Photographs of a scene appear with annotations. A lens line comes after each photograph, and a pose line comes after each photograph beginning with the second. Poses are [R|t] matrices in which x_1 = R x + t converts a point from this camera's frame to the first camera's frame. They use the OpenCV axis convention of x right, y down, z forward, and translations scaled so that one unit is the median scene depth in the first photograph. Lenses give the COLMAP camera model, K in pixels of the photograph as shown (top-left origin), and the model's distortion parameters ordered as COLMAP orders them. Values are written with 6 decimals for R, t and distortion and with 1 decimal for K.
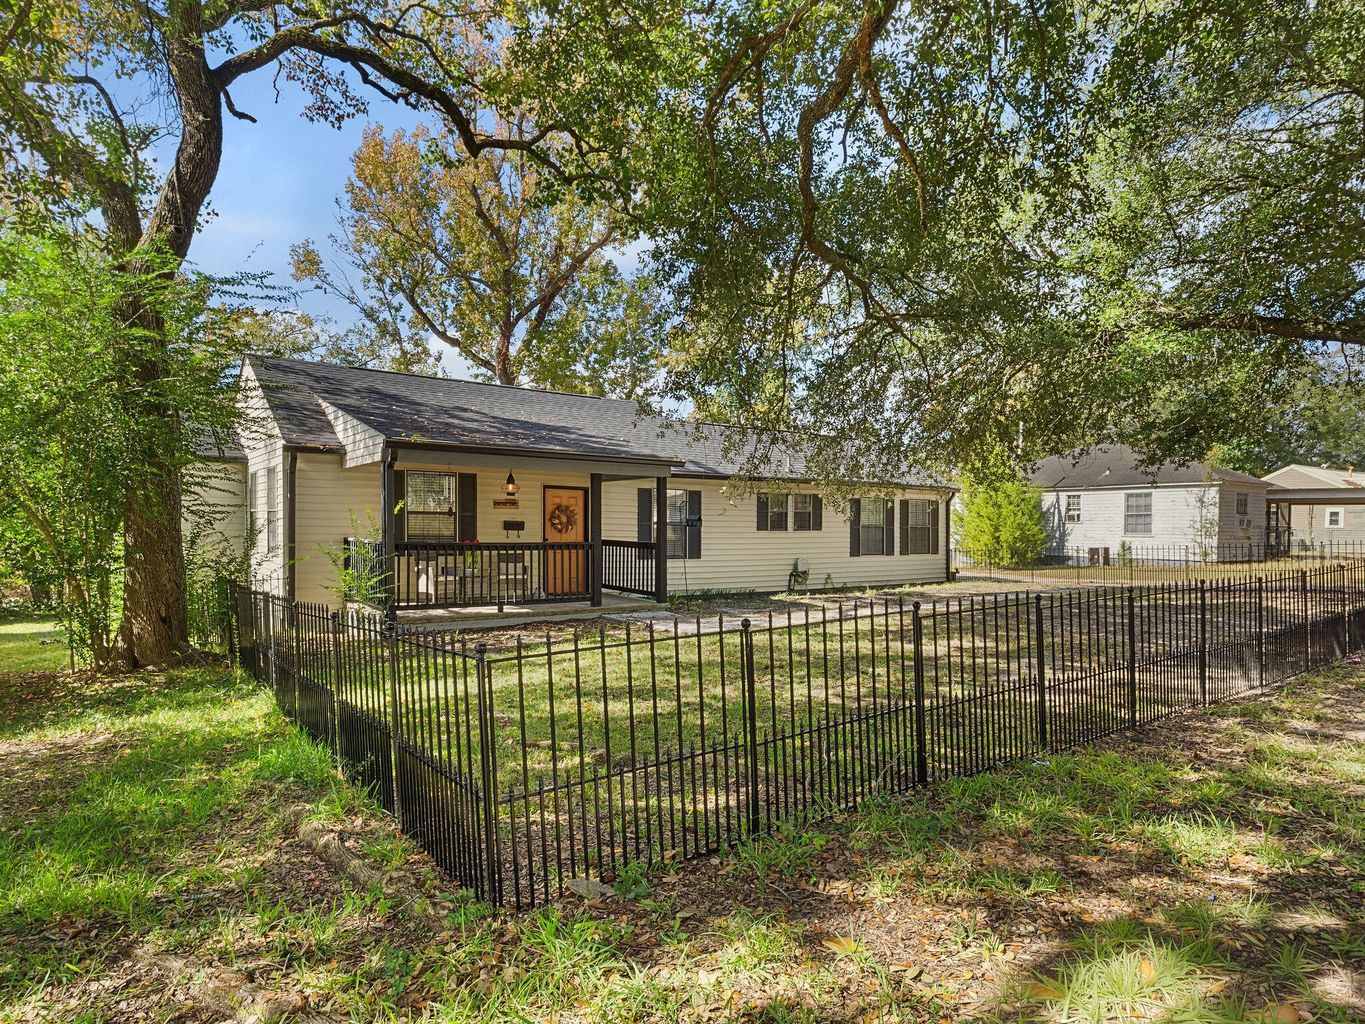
lens RADIAL K [[793.0, 0, 682.5], [0, 793.0, 512.0], [0, 0, 1]] dist [-0.000505, -0.000032]
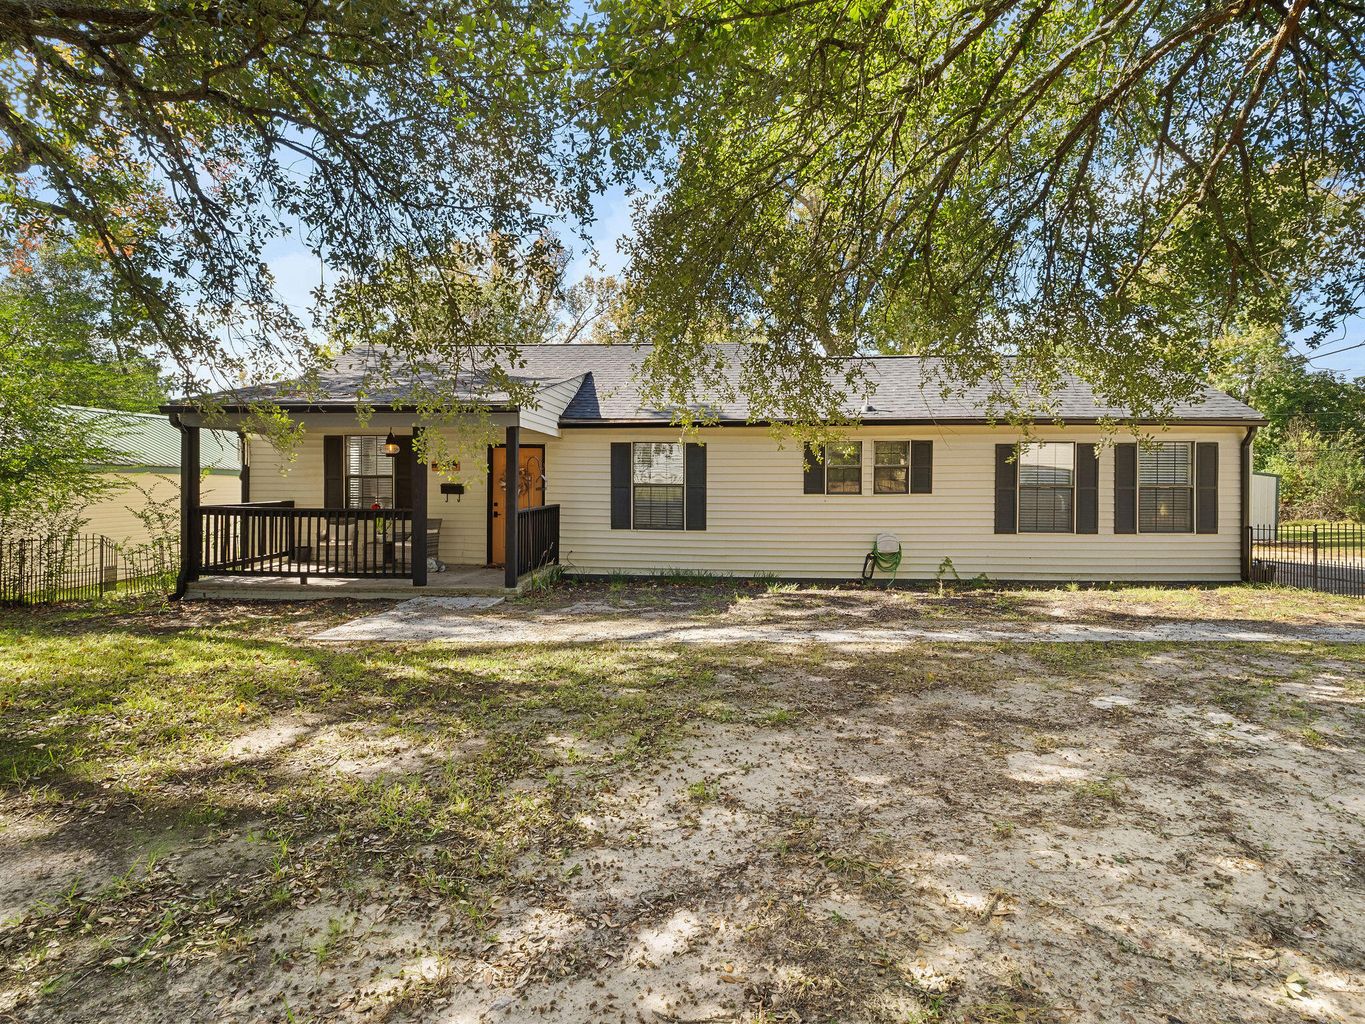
lens RADIAL K [[684.5, 0, 656.4], [0, 684.5, 506.9], [0, 0, 1]] dist [0.001009, 0.000752]
pose [[0.782629, 0.011475, -0.622382, 0.464990], [0.014980, 0.999193, 0.037260, 0.011481], [0.622308, -0.038484, 0.781826, 0.514765]]
